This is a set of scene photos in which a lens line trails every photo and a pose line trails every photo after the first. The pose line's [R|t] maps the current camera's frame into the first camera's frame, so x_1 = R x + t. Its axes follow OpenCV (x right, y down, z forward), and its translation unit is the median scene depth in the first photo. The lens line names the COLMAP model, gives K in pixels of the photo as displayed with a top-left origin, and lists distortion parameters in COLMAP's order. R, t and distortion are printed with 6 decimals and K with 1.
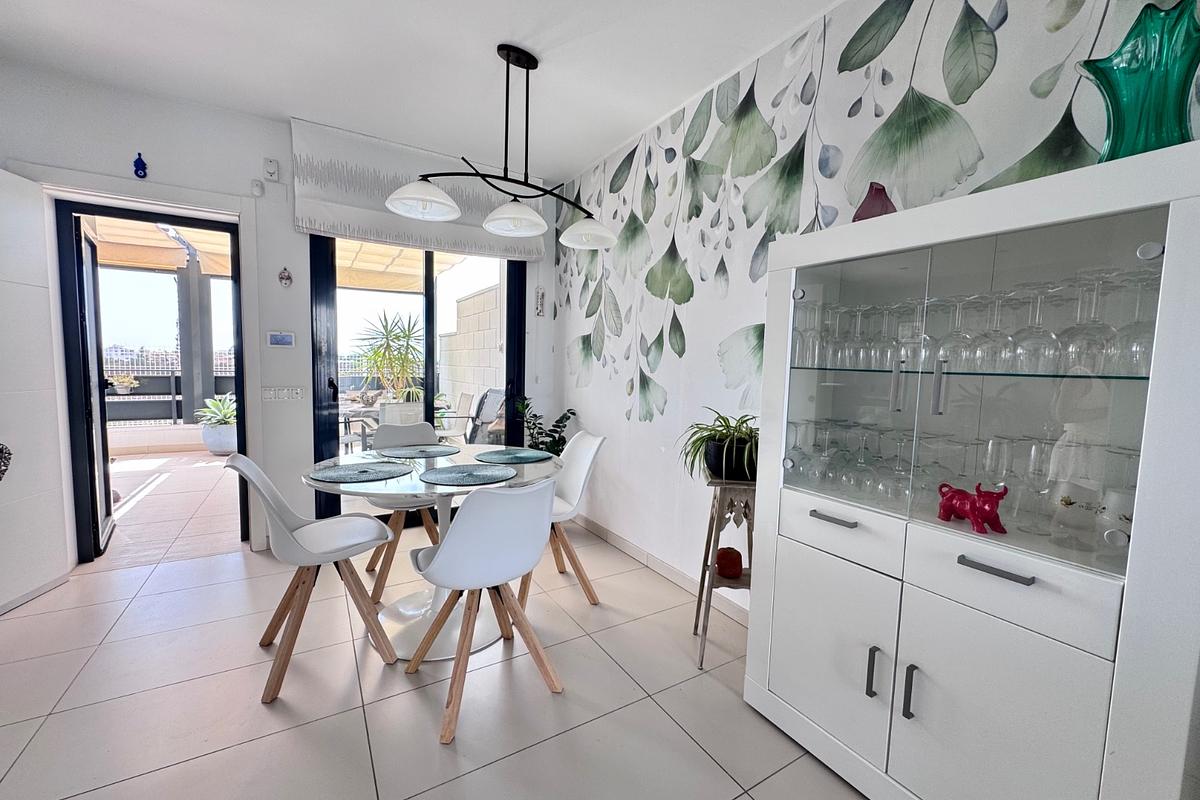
lens RADIAL K [[482.3, 0, 601.5], [0, 482.3, 399.9], [0, 0, 1]] dist [-0.005116, 0.000881]
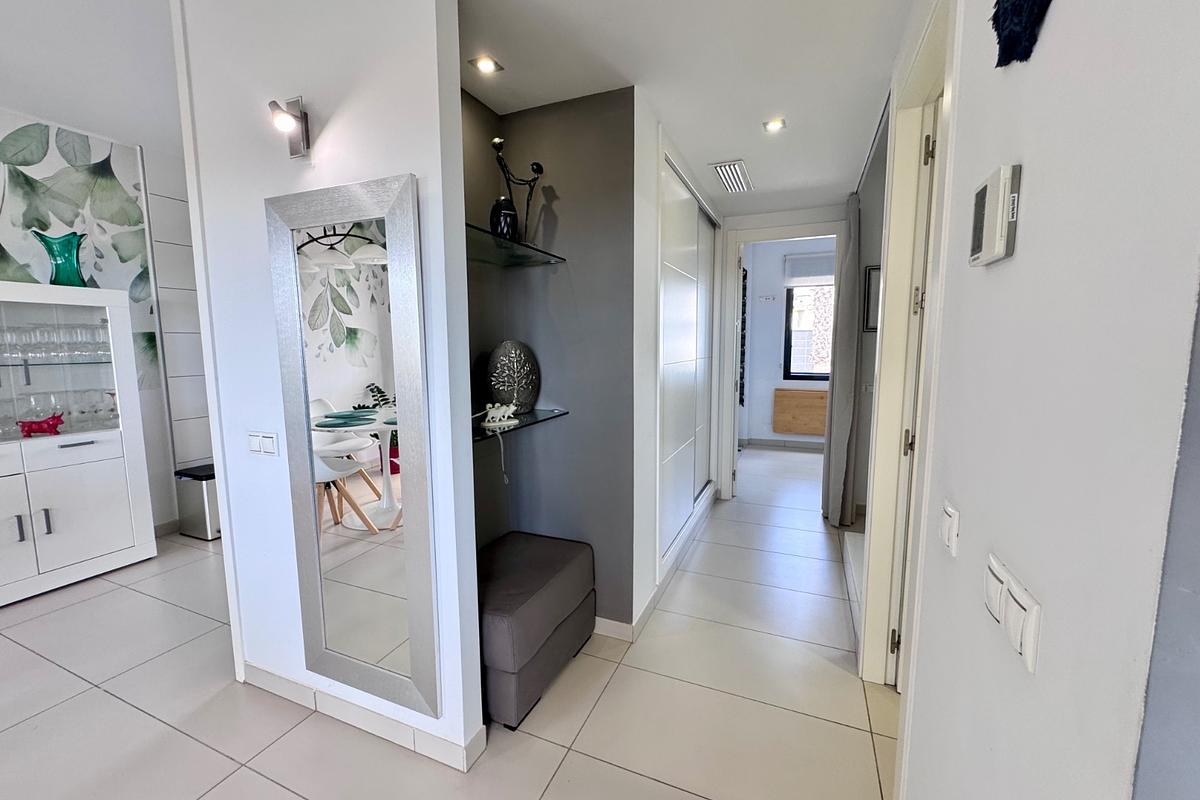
lens RADIAL K [[482.3, 0, 600.2], [0, 482.3, 401.5], [0, 0, 1]] dist [-0.005116, 0.000881]
pose [[-0.586142, -0.117116, 0.801699, -1.412703], [0.054890, 0.981484, 0.183511, -0.116645], [-0.808347, 0.151568, -0.568861, 0.611693]]
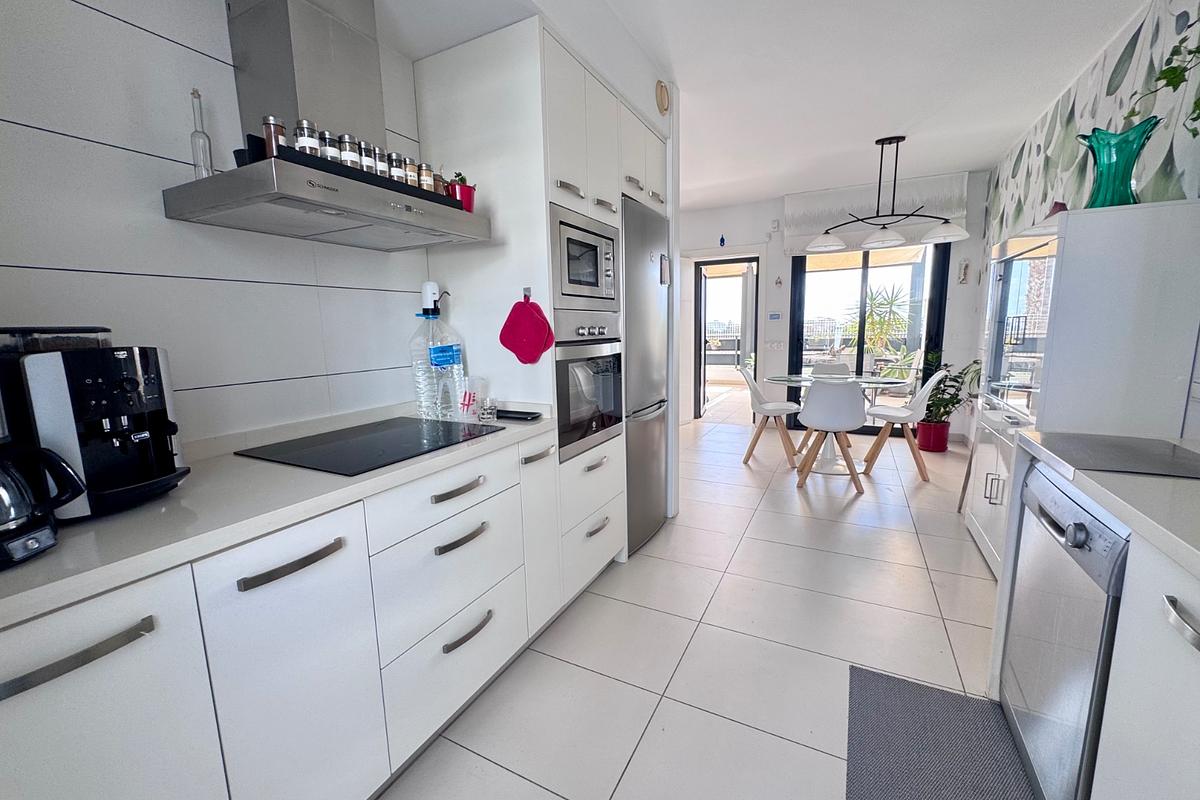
lens RADIAL K [[482.3, 0, 601.1], [0, 482.3, 400.3], [0, 0, 1]] dist [-0.005116, 0.000881]
pose [[0.524885, 0.092462, -0.846136, 0.664926], [-0.030950, 0.995498, 0.089584, 0.058380], [0.850610, -0.020833, 0.525384, -0.631012]]
